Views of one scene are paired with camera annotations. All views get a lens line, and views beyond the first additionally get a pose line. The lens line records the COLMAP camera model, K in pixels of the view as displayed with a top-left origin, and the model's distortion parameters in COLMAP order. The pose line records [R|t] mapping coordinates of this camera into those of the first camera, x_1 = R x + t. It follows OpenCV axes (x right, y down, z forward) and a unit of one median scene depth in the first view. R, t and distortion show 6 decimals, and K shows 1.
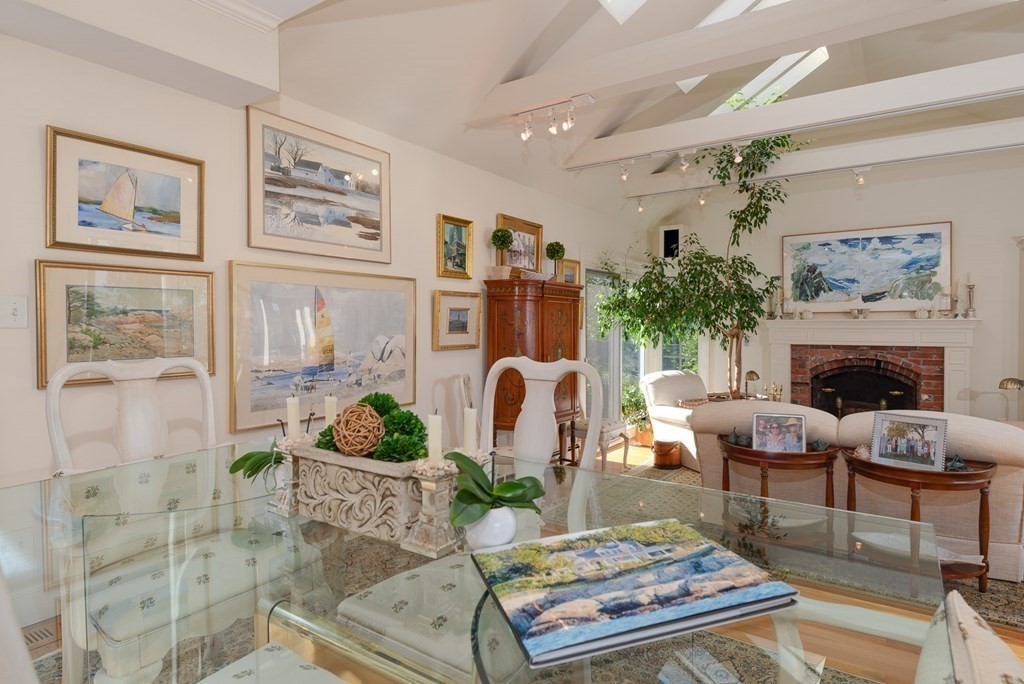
lens RADIAL K [[562.2, 0, 513.3], [0, 562.2, 333.6], [0, 0, 1]] dist [-0.002867, -0.001714]
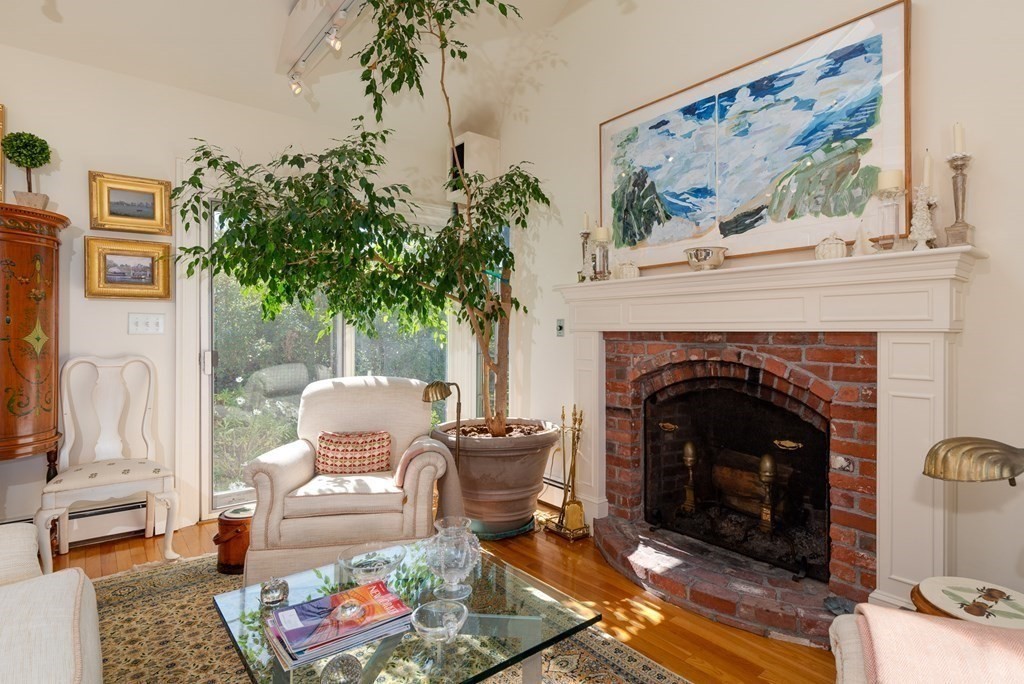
lens RADIAL K [[528.0, 0, 515.3], [0, 528.0, 333.1], [0, 0, 1]] dist [-0.004898, 0.001170]
pose [[0.962607, 0.007401, -0.270801, 0.598082], [-0.010470, 0.999896, -0.009893, 0.028485], [0.270699, 0.012358, 0.962585, 0.567237]]
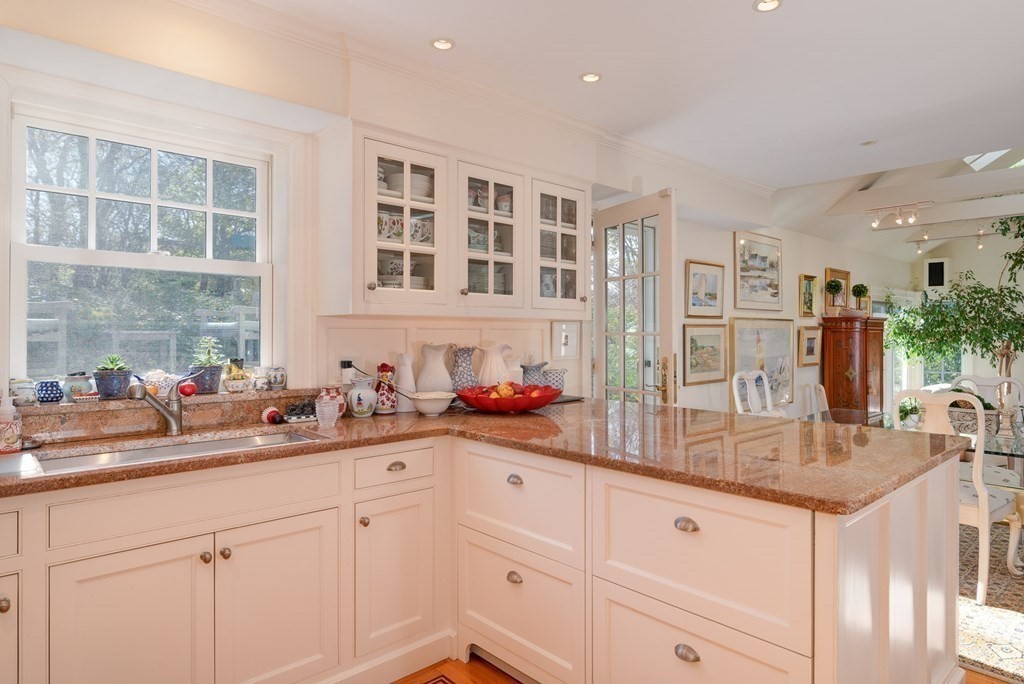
lens RADIAL K [[630.6, 0, 518.8], [0, 630.6, 336.3], [0, 0, 1]] dist [0.013948, -0.002467]
pose [[0.981839, 0.004313, -0.189664, -0.442655], [-0.004986, 0.999983, -0.003071, -0.033665], [0.189648, 0.003961, 0.981844, -0.625035]]
